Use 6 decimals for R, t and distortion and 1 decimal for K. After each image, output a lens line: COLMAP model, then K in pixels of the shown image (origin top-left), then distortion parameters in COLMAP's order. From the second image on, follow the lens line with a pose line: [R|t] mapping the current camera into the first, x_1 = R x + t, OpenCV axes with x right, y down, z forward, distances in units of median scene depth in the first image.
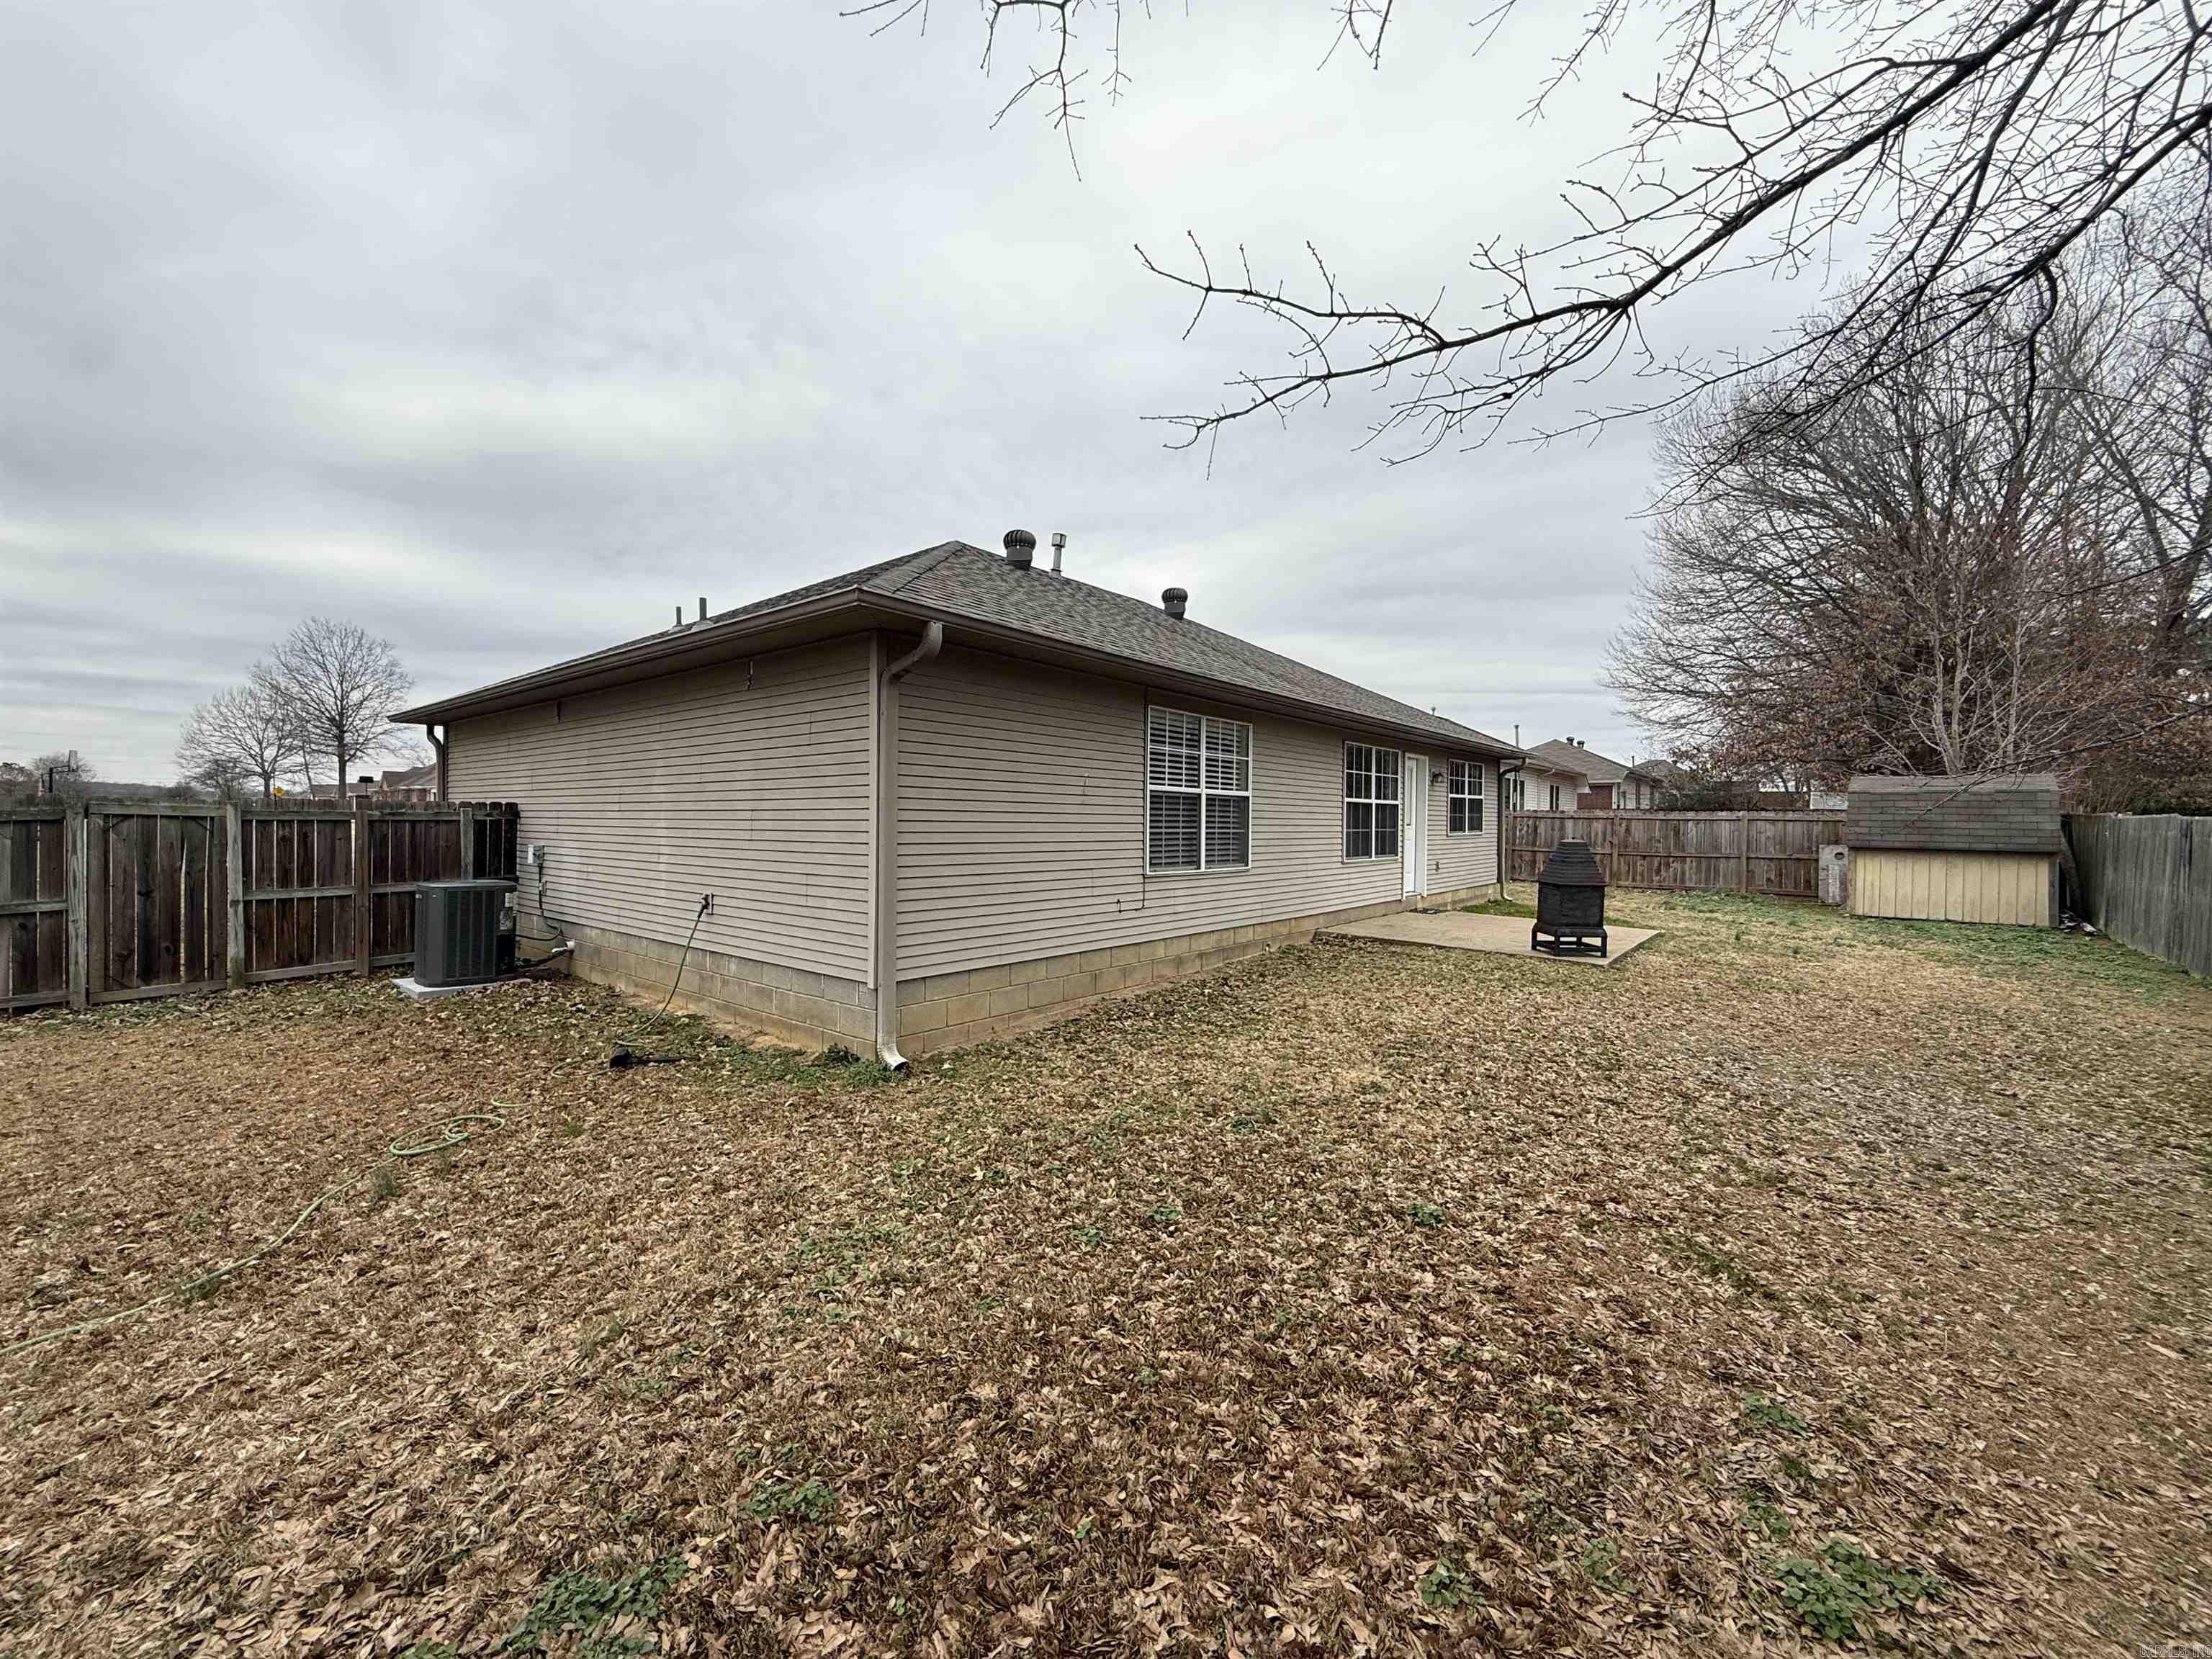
lens RADIAL K [[882.2, 0, 1102.8], [0, 882.2, 831.8], [0, 0, 1]] dist [0.001054, 0.000184]
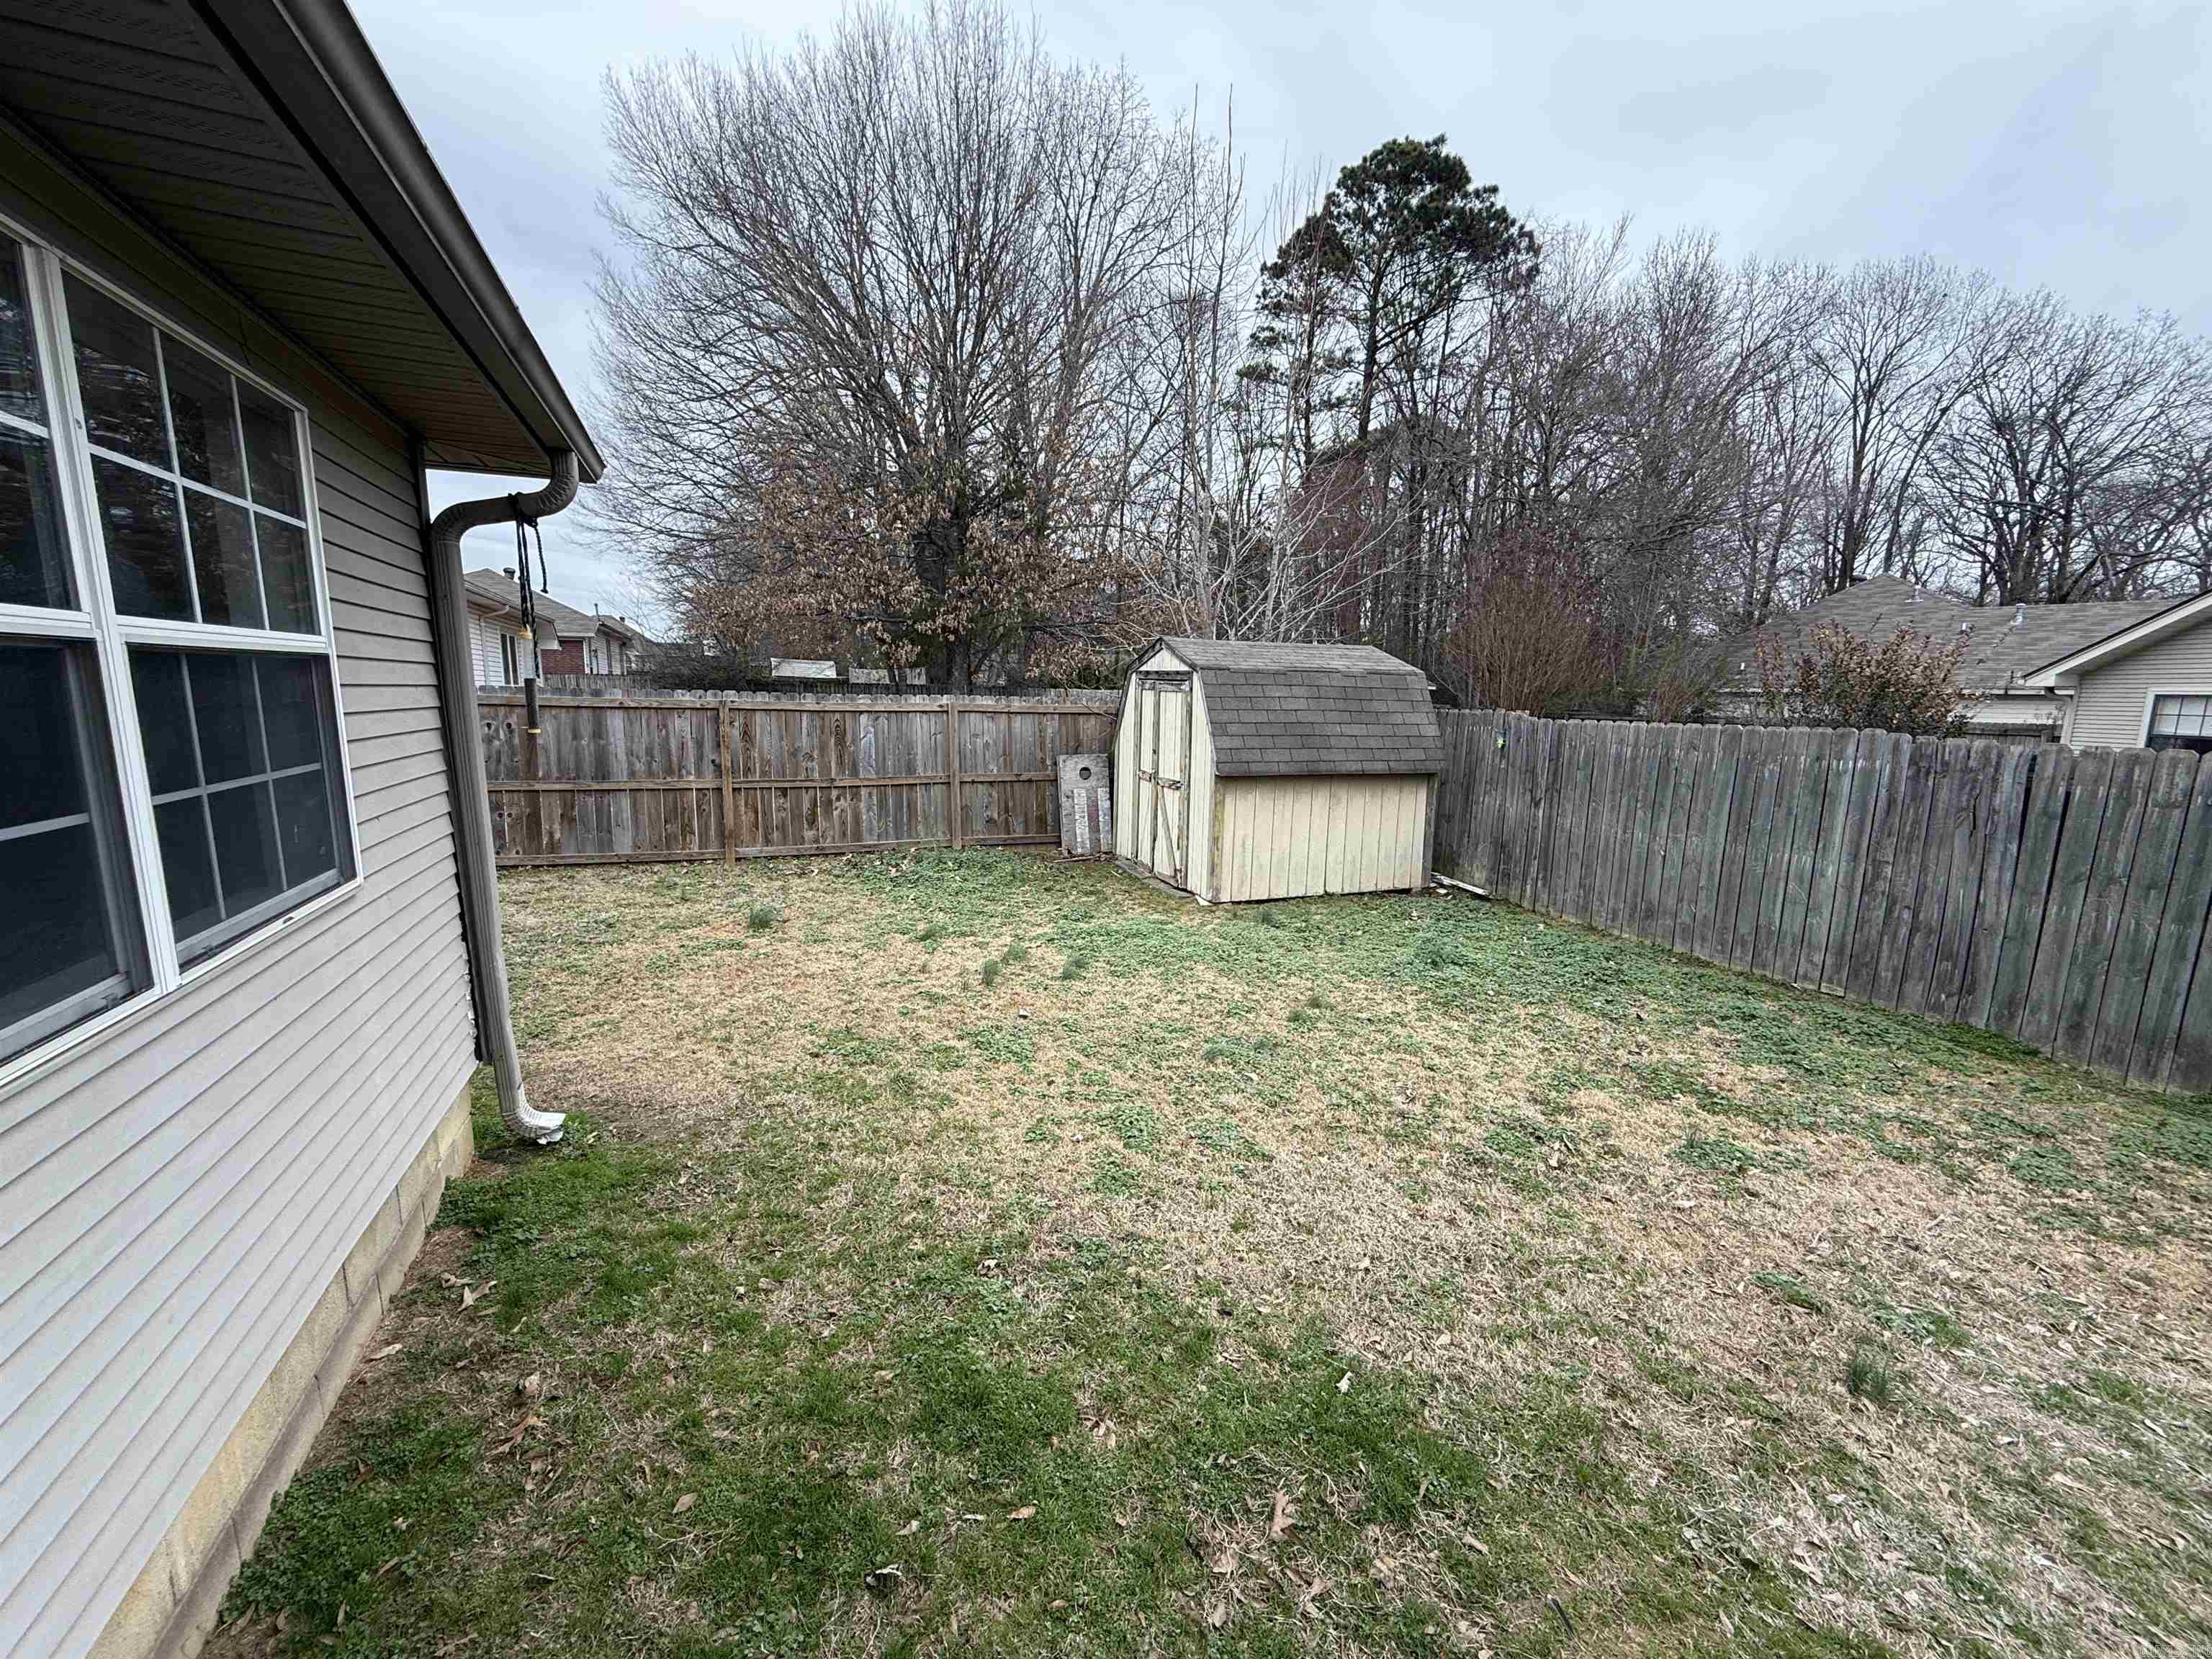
lens RADIAL K [[882.2, 0, 1102.8], [0, 882.2, 831.8], [0, 0, 1]] dist [0.001054, 0.000184]
pose [[0.468156, -0.140588, 0.872390, 0.306953], [0.002413, 0.987462, 0.157837, -0.027068], [-0.883643, -0.071787, 0.462625, 0.697111]]
